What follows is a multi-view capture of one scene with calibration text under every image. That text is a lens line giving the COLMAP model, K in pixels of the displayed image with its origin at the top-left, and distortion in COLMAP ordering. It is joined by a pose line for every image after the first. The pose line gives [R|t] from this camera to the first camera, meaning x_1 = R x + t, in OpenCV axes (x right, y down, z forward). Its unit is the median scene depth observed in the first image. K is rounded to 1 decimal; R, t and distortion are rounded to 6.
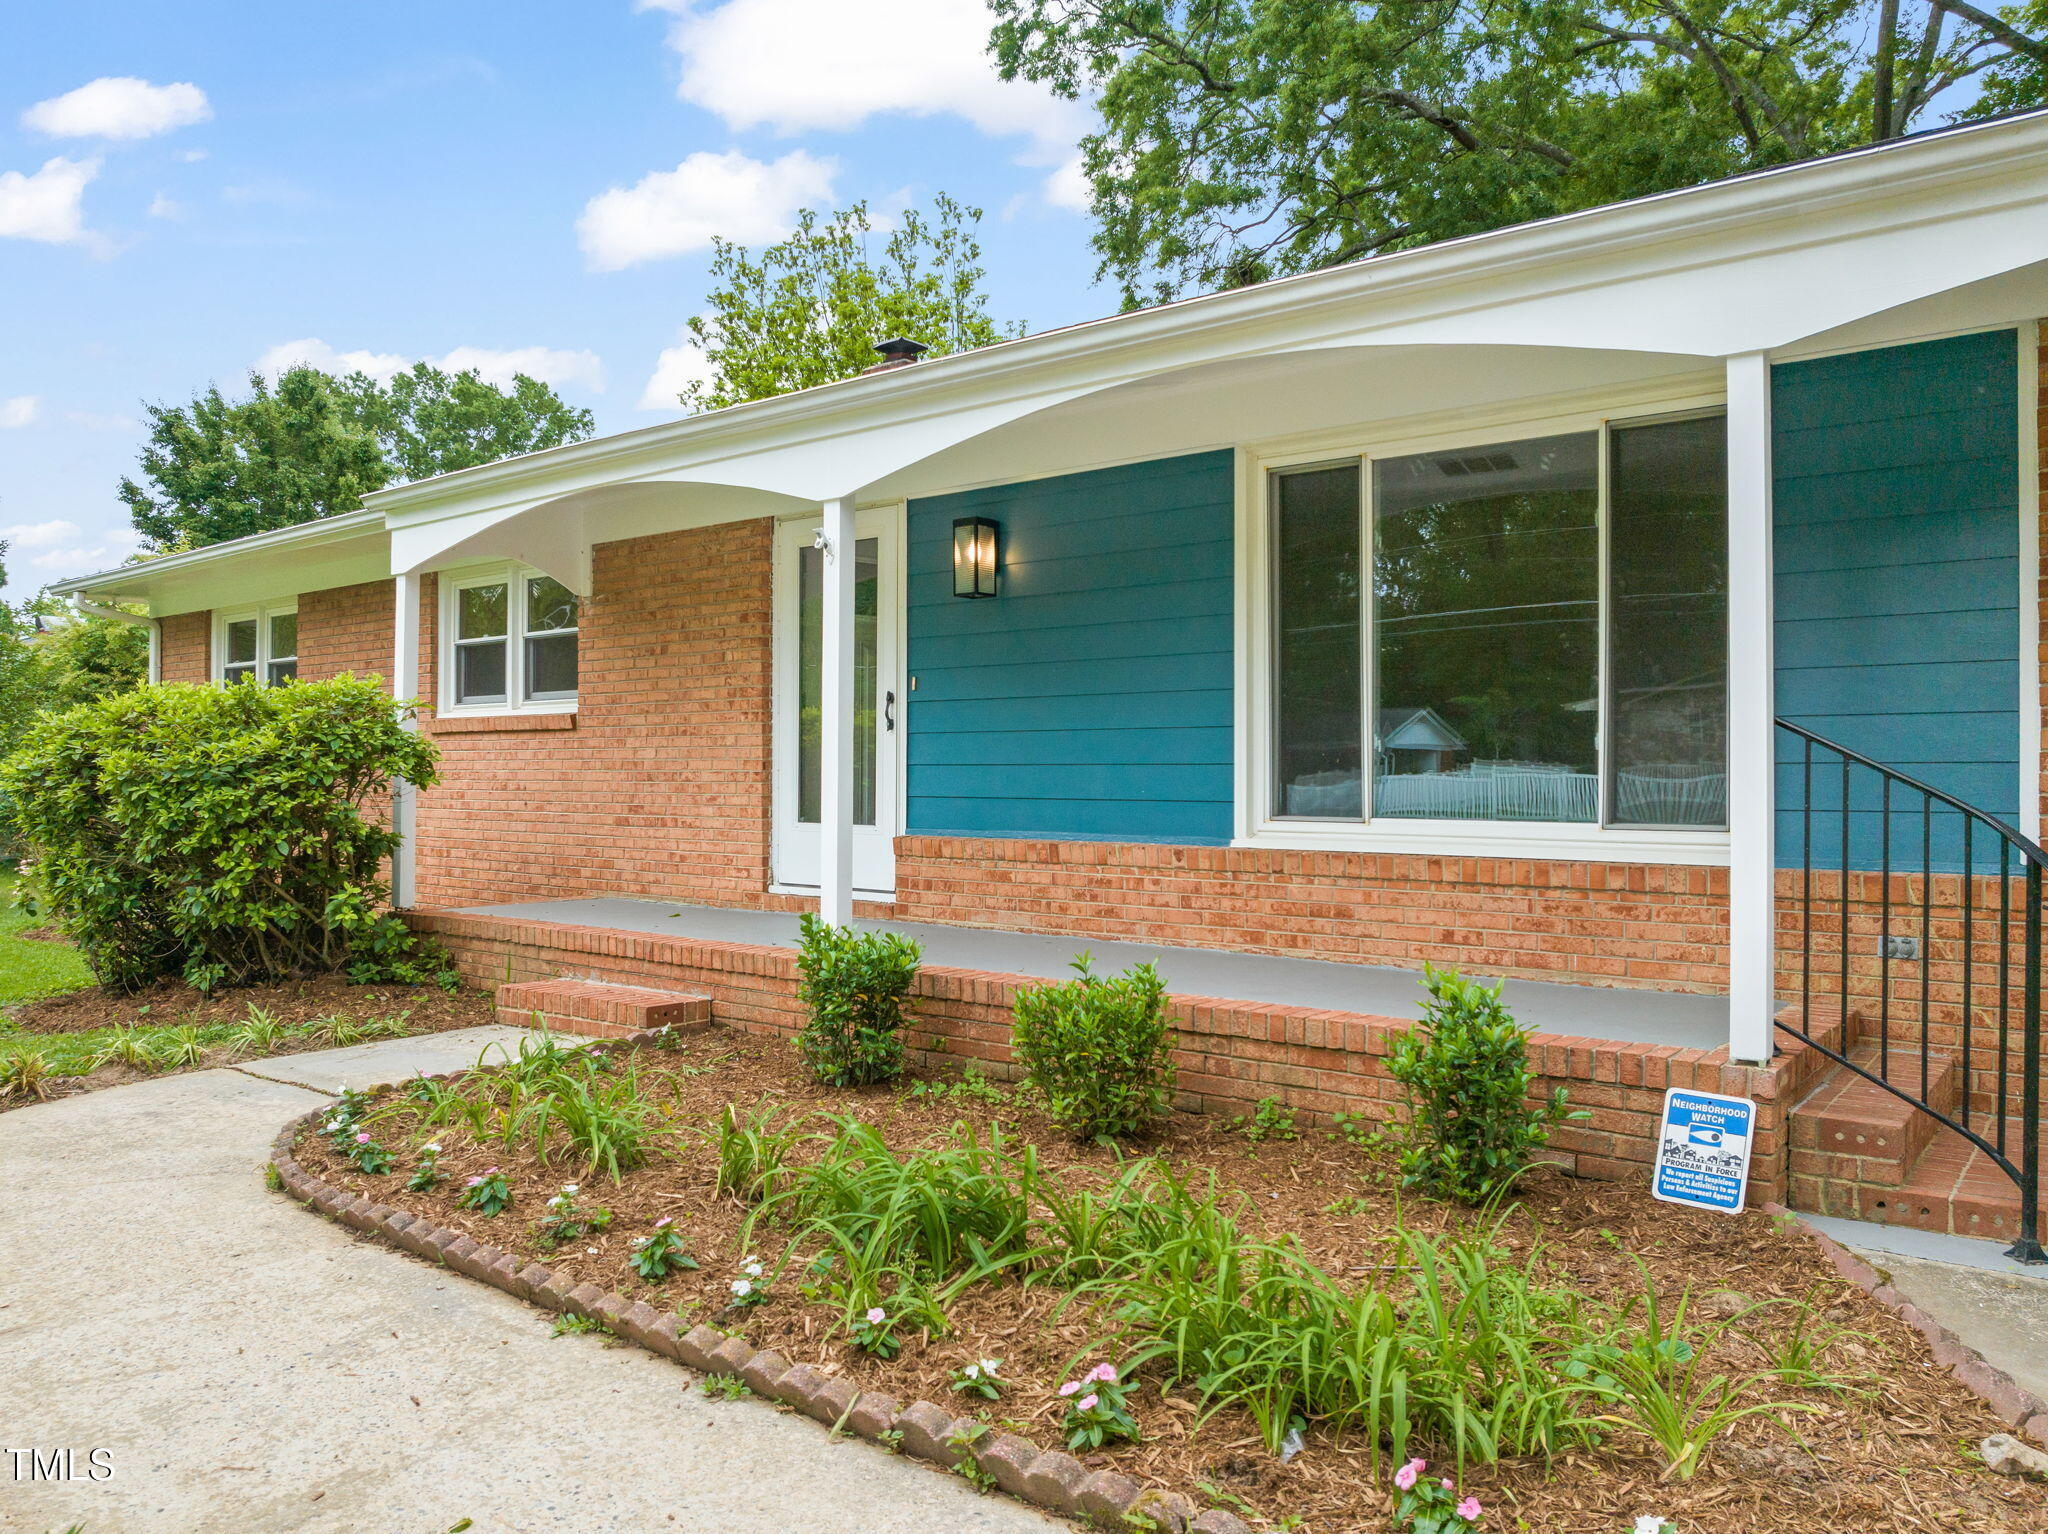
lens RADIAL K [[1475.3, 0, 1024.0], [0, 1475.3, 767.0], [0, 0, 1]] dist [-0.027638, -0.001636]
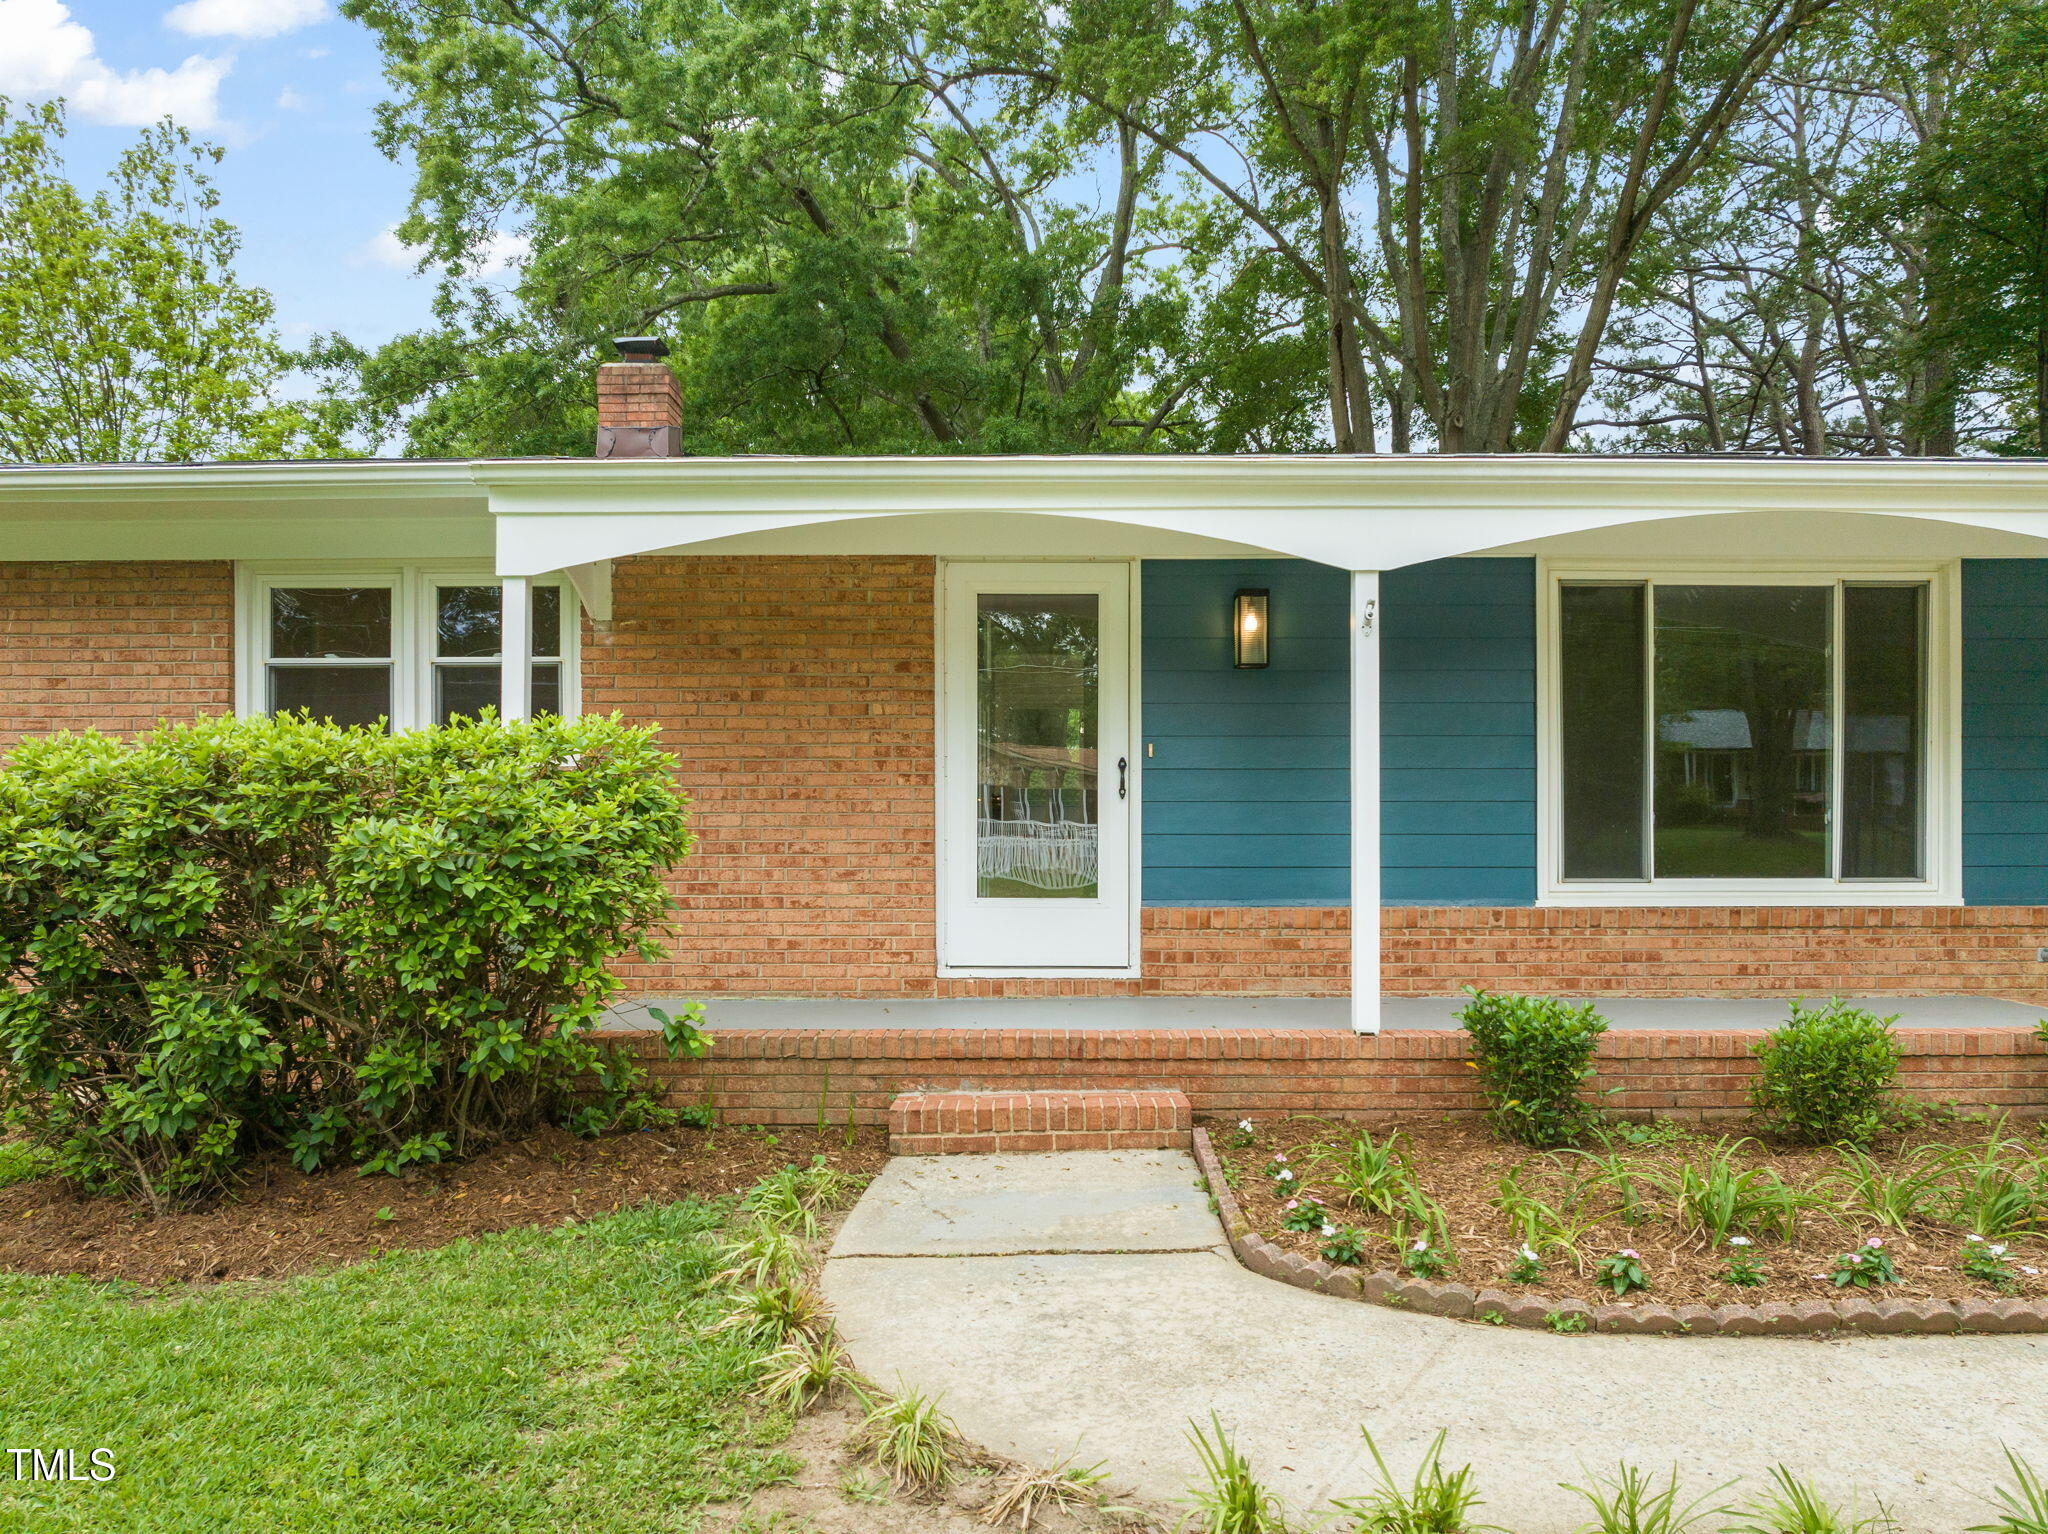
lens RADIAL K [[1499.6, 0, 990.1], [0, 1499.6, 827.3], [0, 0, 1]] dist [-0.039700, -0.002537]
pose [[0.791095, -0.004208, 0.611679, -0.900535], [-0.000167, 0.999975, 0.007094, -0.015339], [-0.611693, -0.005714, 0.791074, 0.341215]]
